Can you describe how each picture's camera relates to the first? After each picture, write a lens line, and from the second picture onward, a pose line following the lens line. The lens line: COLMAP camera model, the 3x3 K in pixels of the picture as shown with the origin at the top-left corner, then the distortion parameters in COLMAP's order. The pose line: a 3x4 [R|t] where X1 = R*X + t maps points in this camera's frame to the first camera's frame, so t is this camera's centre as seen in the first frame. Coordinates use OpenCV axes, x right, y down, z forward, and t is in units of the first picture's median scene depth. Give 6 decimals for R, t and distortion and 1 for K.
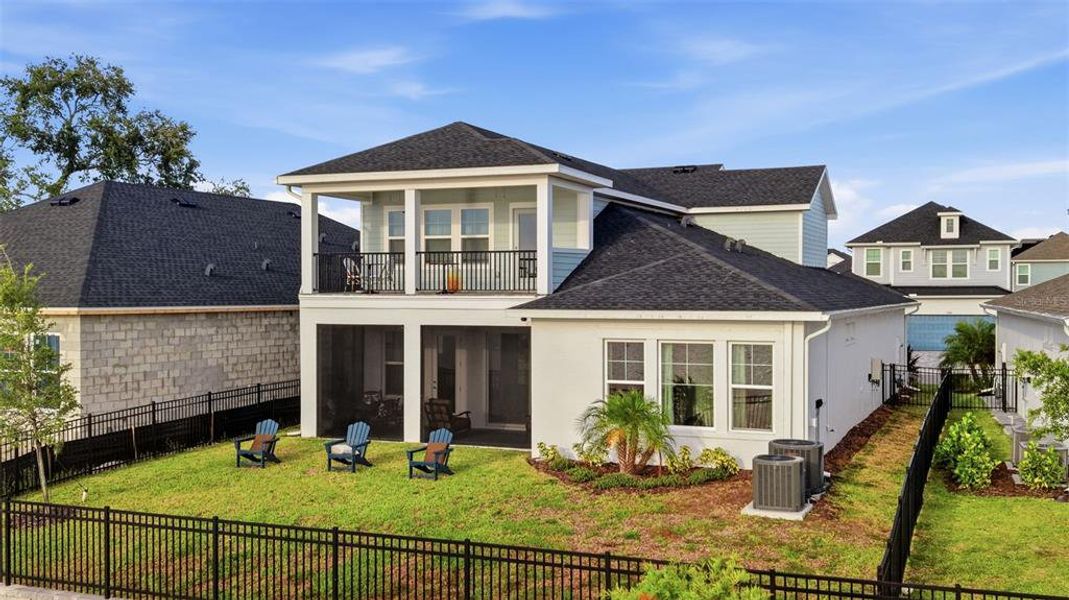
lens RADIAL K [[1122.1, 0, 557.0], [0, 1122.1, 292.4], [0, 0, 1]] dist [0.013532, 0.000000]
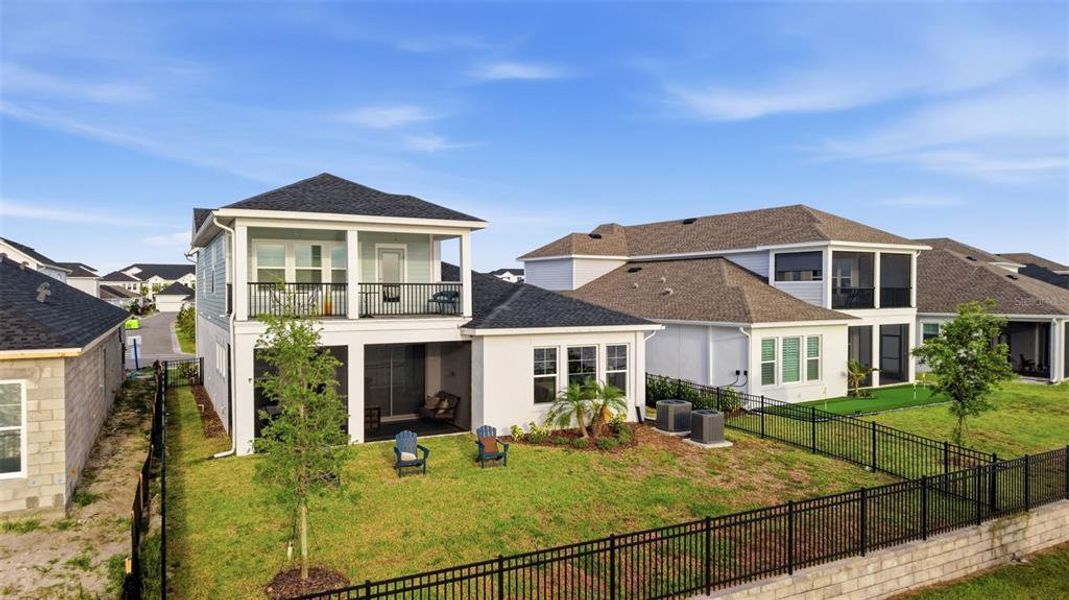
lens RADIAL K [[700.7, 0, 531.2], [0, 700.7, 308.2], [0, 0, 1]] dist [0.036811, -0.043897]
pose [[0.642609, -0.018215, 0.765978, -0.580836], [0.001912, 0.999752, 0.022170, -0.025760], [-0.766192, -0.012782, 0.642485, 0.379135]]
